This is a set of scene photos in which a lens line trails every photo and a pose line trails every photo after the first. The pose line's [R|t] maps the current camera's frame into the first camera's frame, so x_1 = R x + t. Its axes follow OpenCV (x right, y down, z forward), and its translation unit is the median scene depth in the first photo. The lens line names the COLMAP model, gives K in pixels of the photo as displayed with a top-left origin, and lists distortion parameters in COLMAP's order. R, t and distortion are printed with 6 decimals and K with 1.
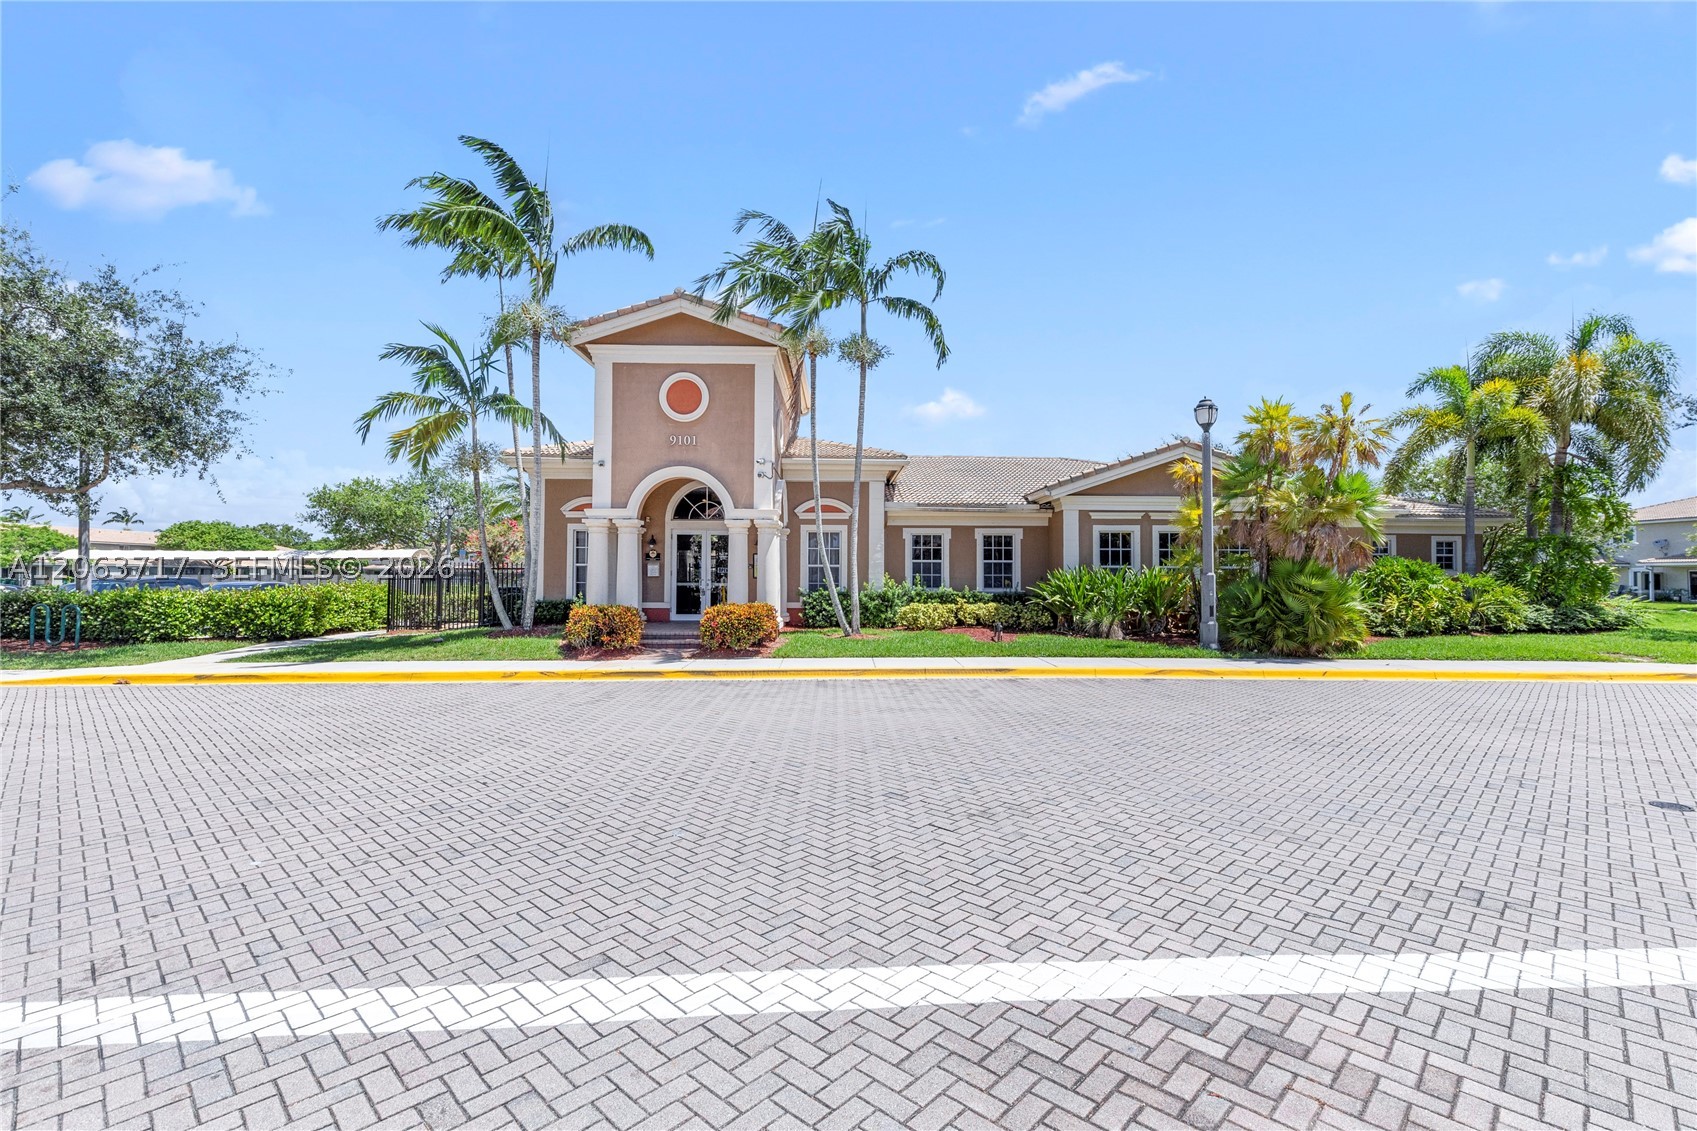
lens RADIAL K [[758.3, 0, 848.5], [0, 758.3, 565.5], [0, 0, 1]] dist [0.013794, 0.000036]
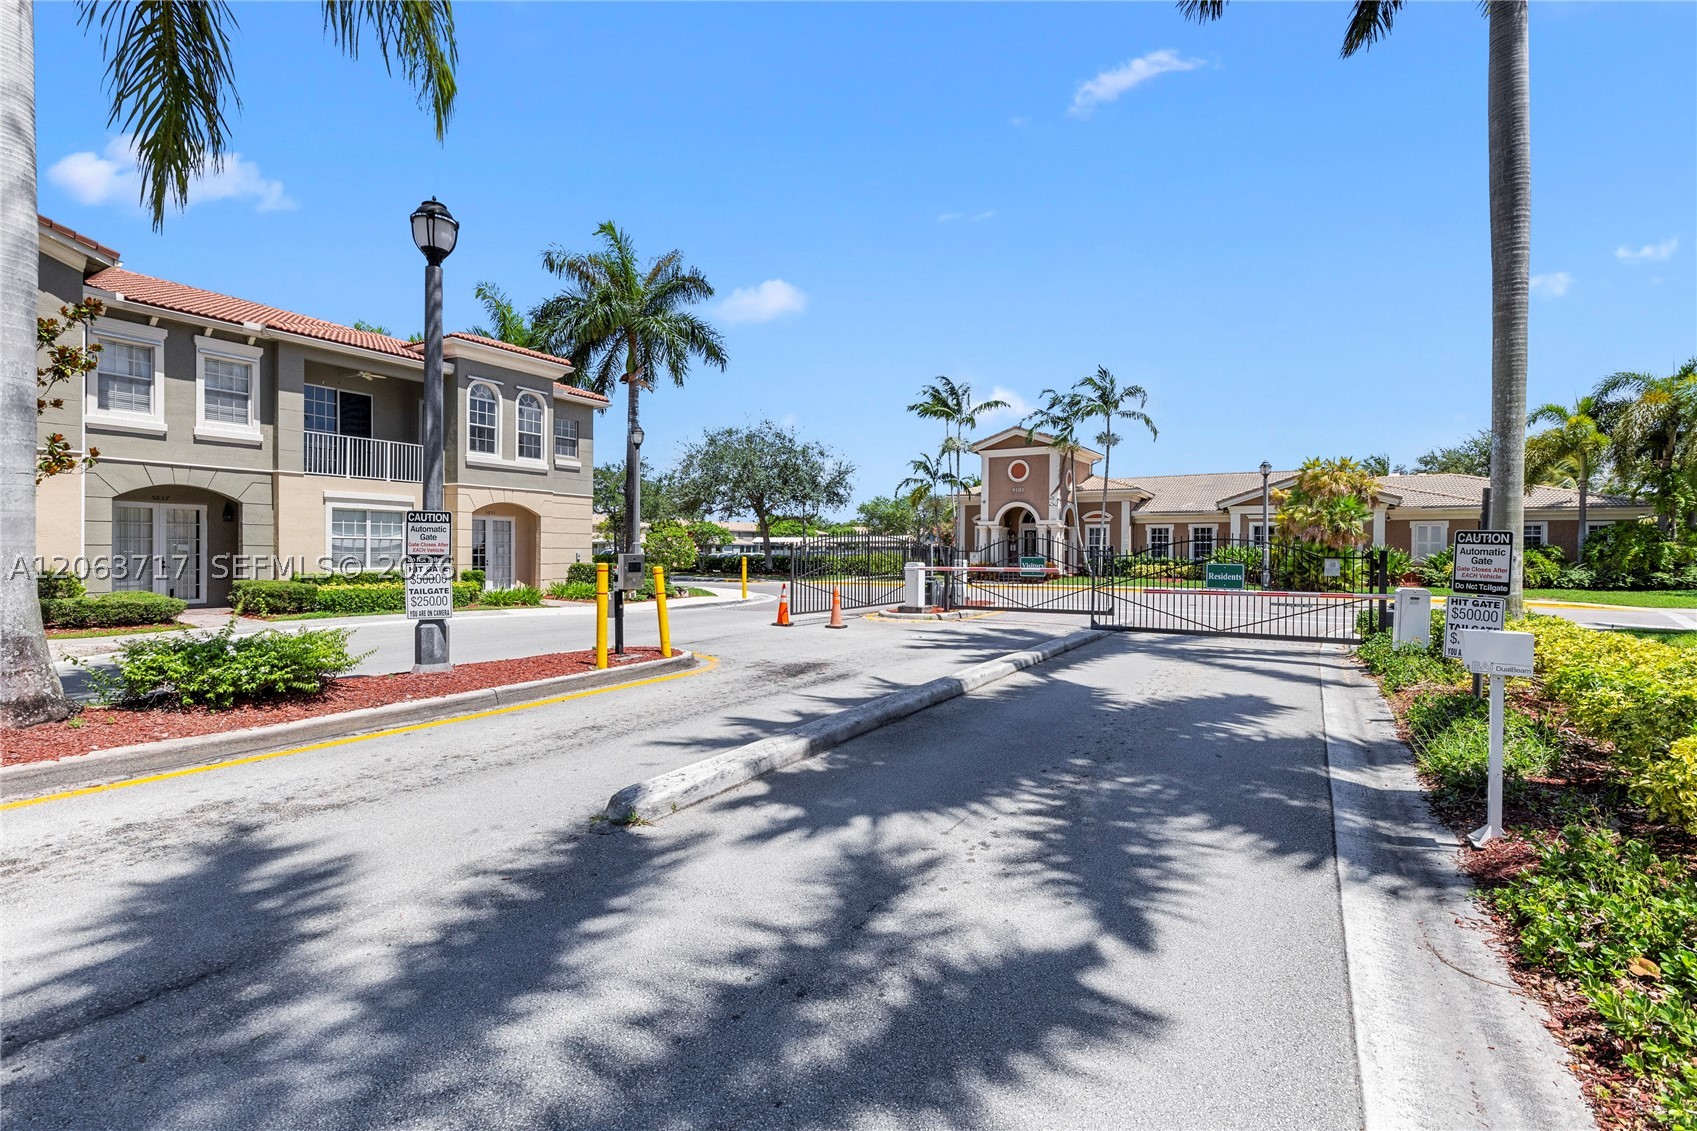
lens RADIAL K [[758.3, 0, 848.5], [0, 758.3, 565.5], [0, 0, 1]] dist [0.013794, 0.000036]
pose [[0.839589, 0.012217, -0.543085, 0.539719], [0.004674, 0.999548, 0.029711, -0.009687], [0.543202, -0.027483, 0.839152, -1.080169]]
